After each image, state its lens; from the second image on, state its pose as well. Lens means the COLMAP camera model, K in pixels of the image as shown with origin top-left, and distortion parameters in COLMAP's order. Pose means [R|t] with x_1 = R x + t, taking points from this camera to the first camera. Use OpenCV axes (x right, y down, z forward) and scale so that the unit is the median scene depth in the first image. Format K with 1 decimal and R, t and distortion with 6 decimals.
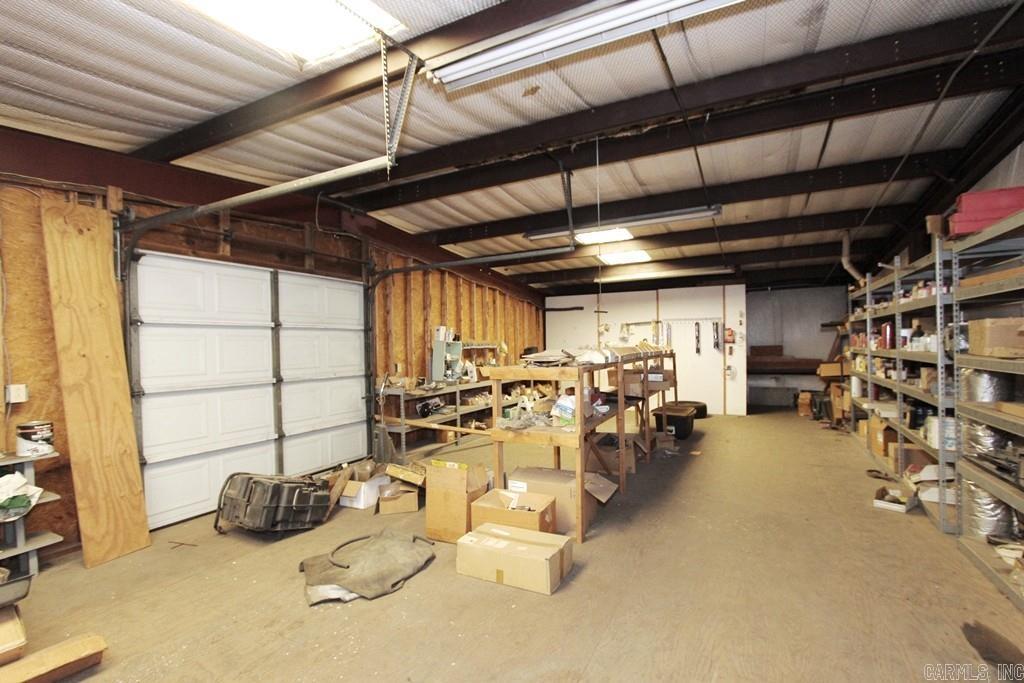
lens RADIAL K [[472.2, 0, 513.2], [0, 472.2, 351.4], [0, 0, 1]] dist [-0.017880, 0.000792]
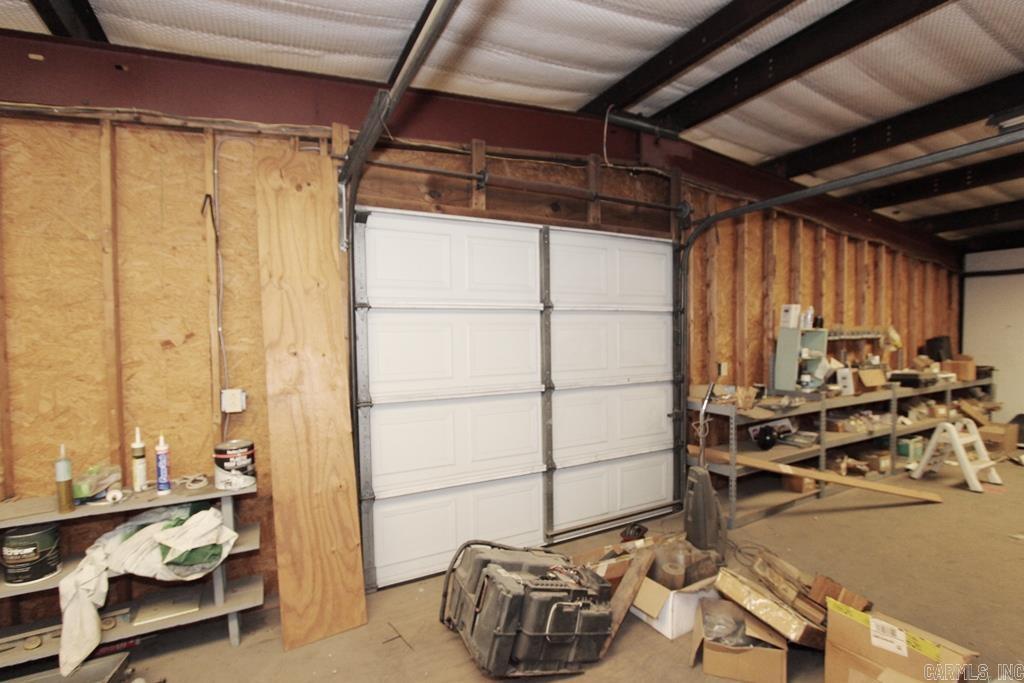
lens RADIAL K [[472.2, 0, 513.2], [0, 472.2, 351.4], [0, 0, 1]] dist [-0.017880, 0.000792]
pose [[0.818536, 0.025309, -0.573897, -0.130738], [-0.006152, 0.999358, 0.035297, -0.014011], [0.574422, -0.025361, 0.818166, 0.363626]]
